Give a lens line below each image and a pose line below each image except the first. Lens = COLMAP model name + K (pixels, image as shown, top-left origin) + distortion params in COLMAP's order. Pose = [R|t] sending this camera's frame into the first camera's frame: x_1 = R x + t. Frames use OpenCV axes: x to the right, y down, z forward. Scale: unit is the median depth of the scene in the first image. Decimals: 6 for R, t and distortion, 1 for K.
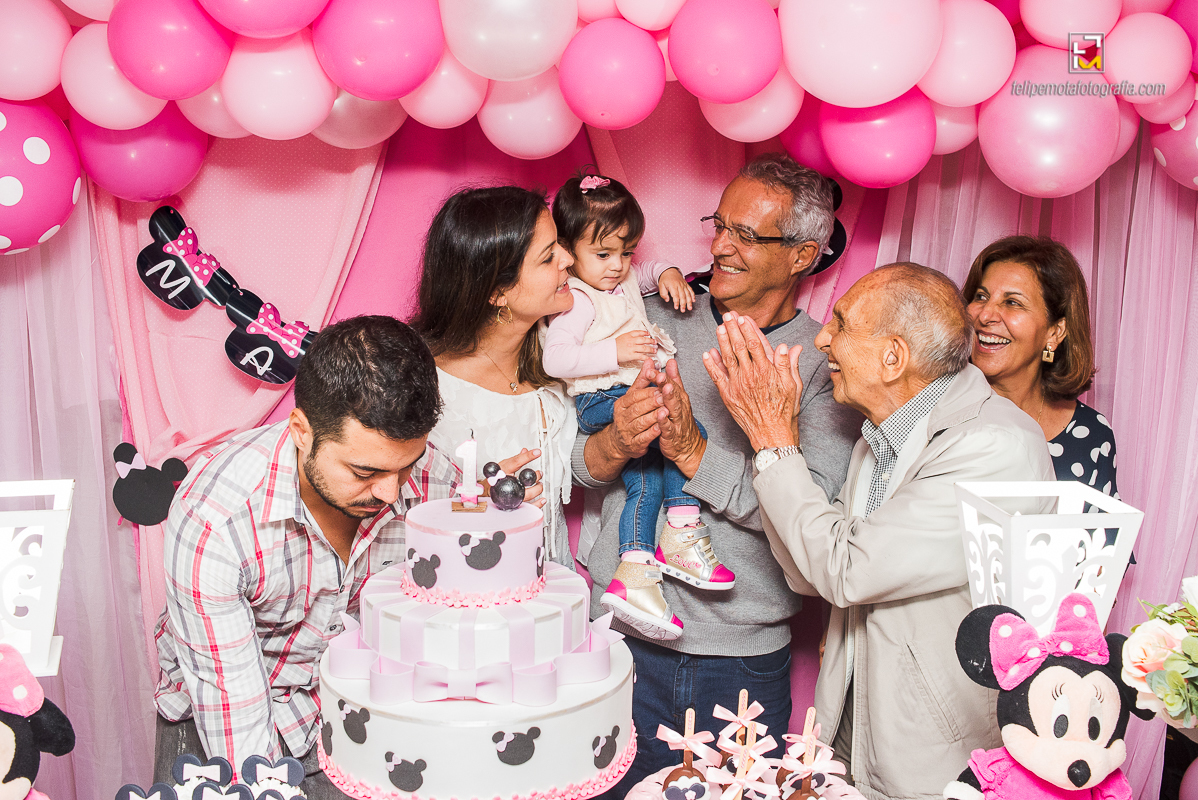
lens RADIAL K [[1331.4, 0, 598.6], [0, 1331.4, 384.9], [0, 0, 1]] dist [-0.104747, 0.006964]
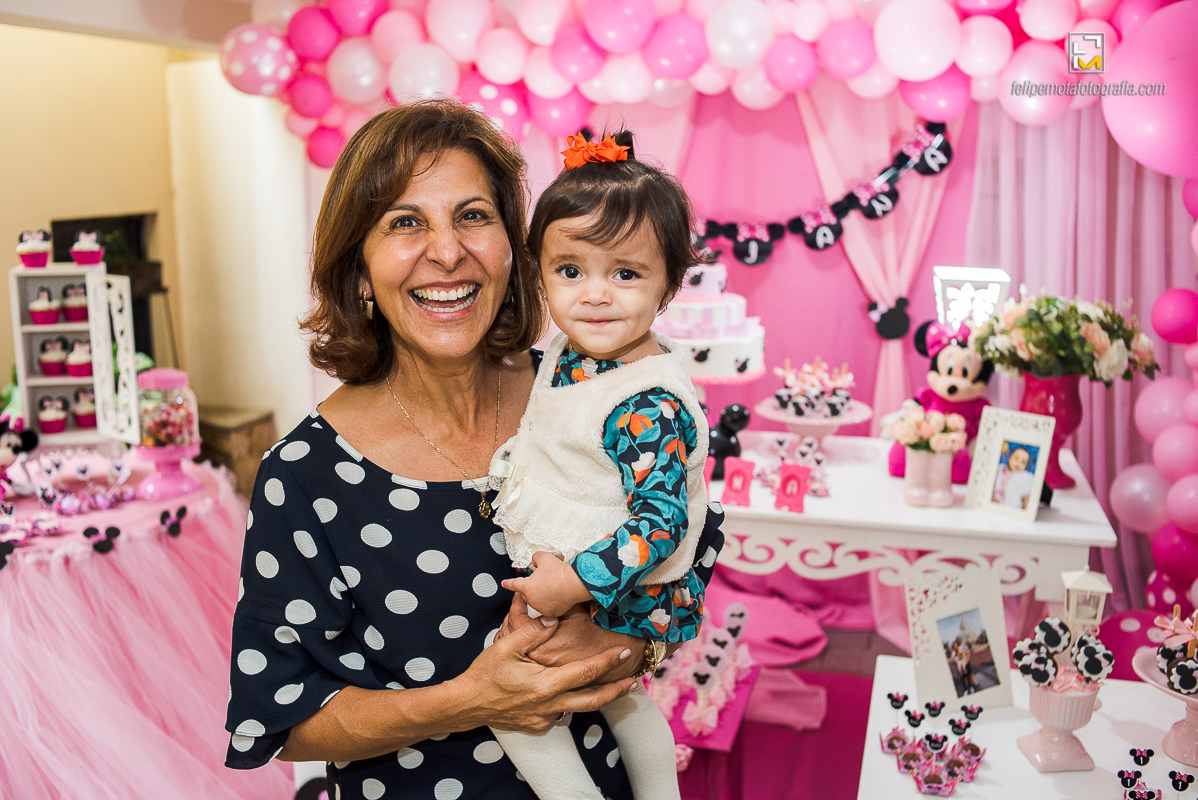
lens RADIAL K [[1196.5, 0, 599.0], [0, 1196.5, 400.0], [0, 0, 1]] dist [-0.016235, 0.000930]
pose [[0.954957, 0.058631, -0.290894, 0.366993], [-0.032616, 0.995086, 0.093493, 0.136322], [0.294946, -0.079794, 0.952176, -1.063792]]
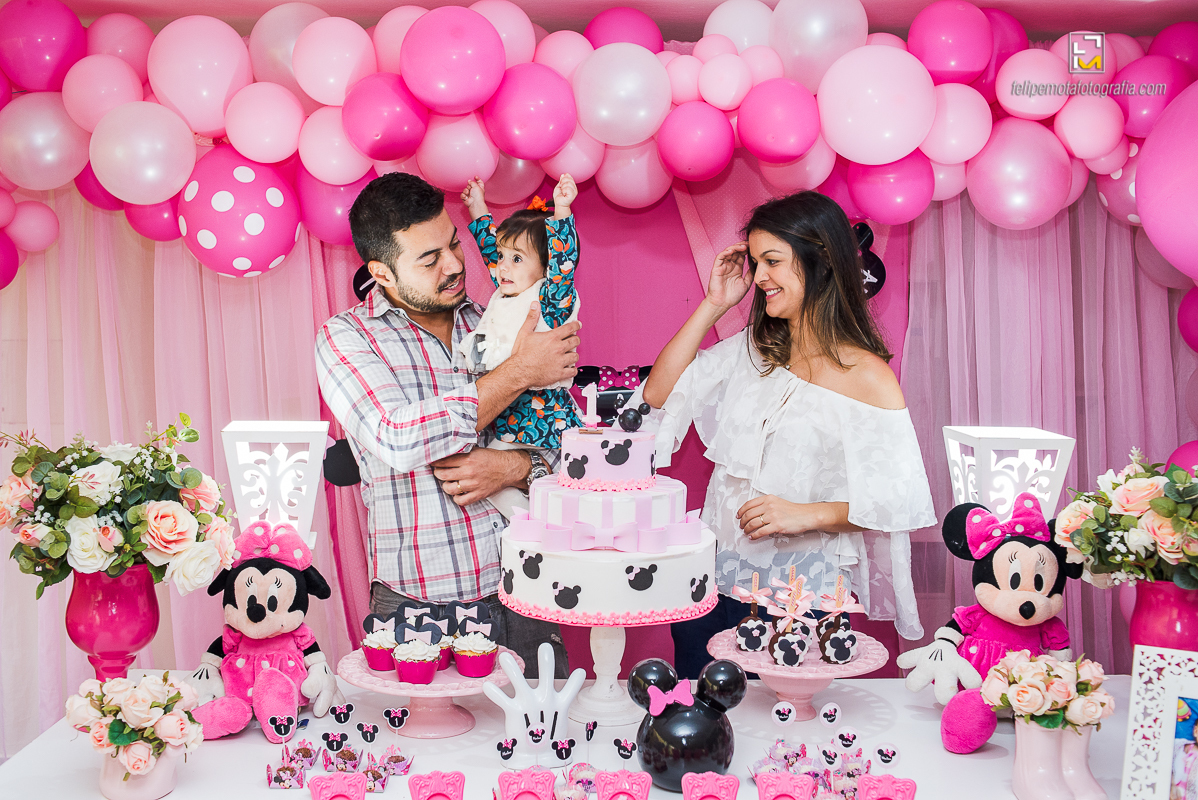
lens RADIAL K [[1243.4, 0, 580.7], [0, 1243.4, 400.5], [0, 0, 1]] dist [-0.101022, 0.009637]
pose [[0.998164, 0.001484, -0.060556, -0.040559], [-0.004004, 0.999130, -0.041506, 0.117293], [0.060442, 0.041672, 0.997301, -0.371429]]
